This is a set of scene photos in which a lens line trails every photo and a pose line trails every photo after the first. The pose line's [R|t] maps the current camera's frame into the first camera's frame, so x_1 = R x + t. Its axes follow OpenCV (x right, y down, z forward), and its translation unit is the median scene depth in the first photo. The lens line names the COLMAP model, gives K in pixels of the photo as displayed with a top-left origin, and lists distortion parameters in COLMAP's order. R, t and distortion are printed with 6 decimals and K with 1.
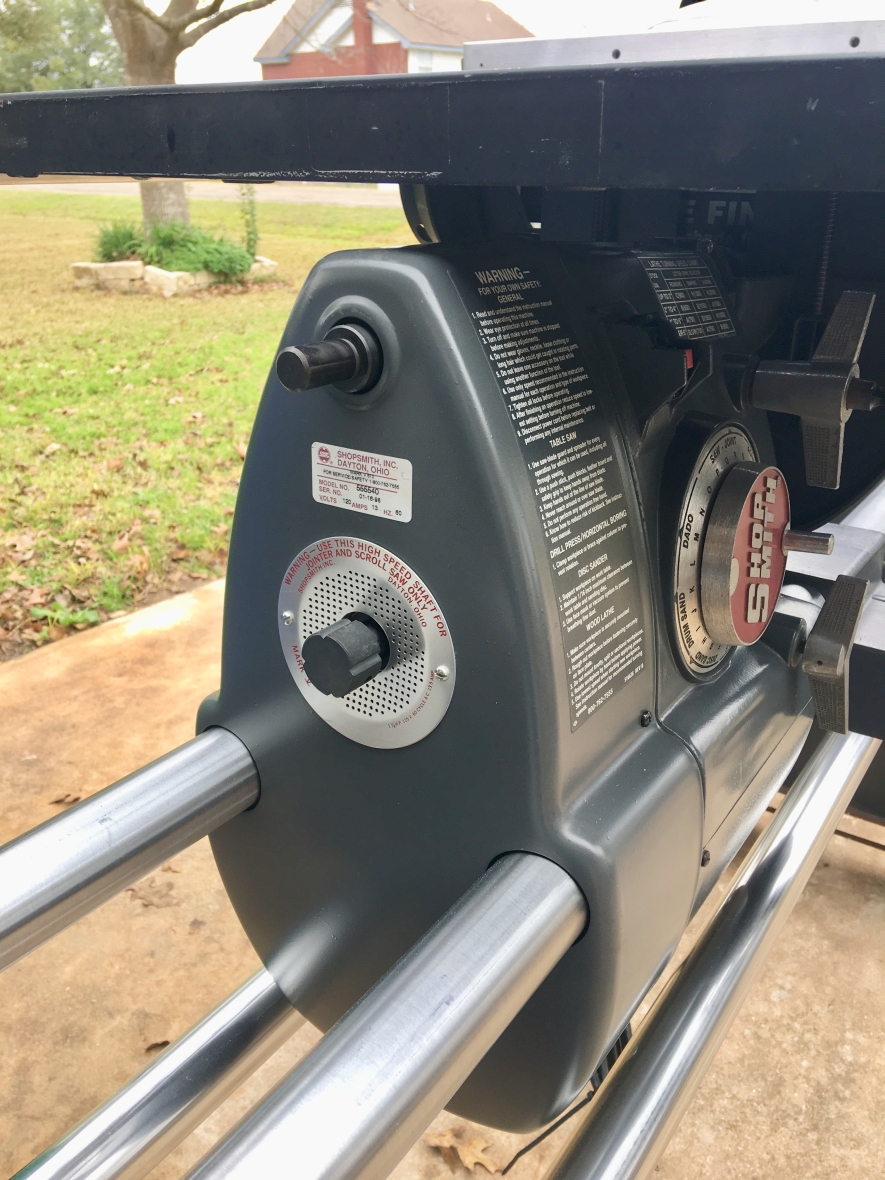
lens RADIAL K [[993.4, 0, 446.2], [0, 993.4, 582.5], [0, 0, 1]] dist [0.139321, -0.224280]
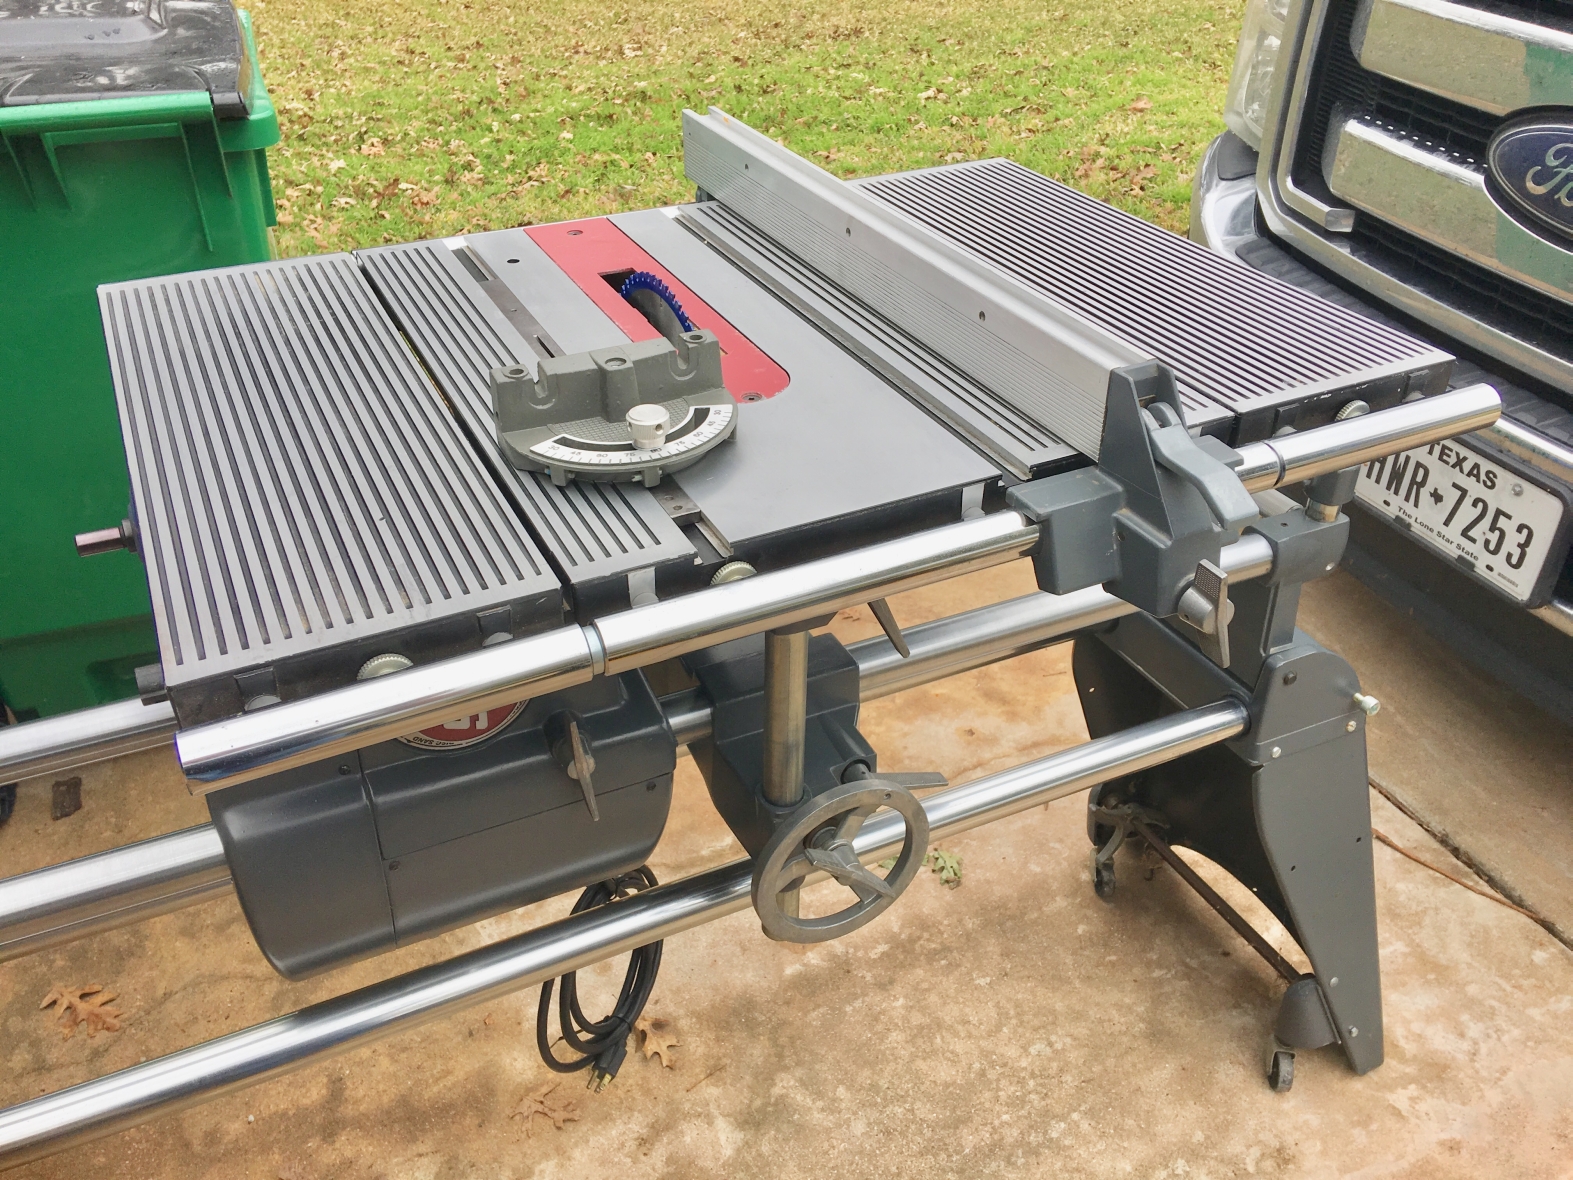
lens RADIAL K [[1324.3, 0, 789.9], [0, 1324.3, 577.5], [0, 0, 1]] dist [0.139321, -0.224280]
pose [[0.865012, 0.272569, -0.421261, 1.550965], [-0.190258, 0.955063, 0.227281, -0.739417], [0.464281, -0.116453, 0.877999, -0.462643]]
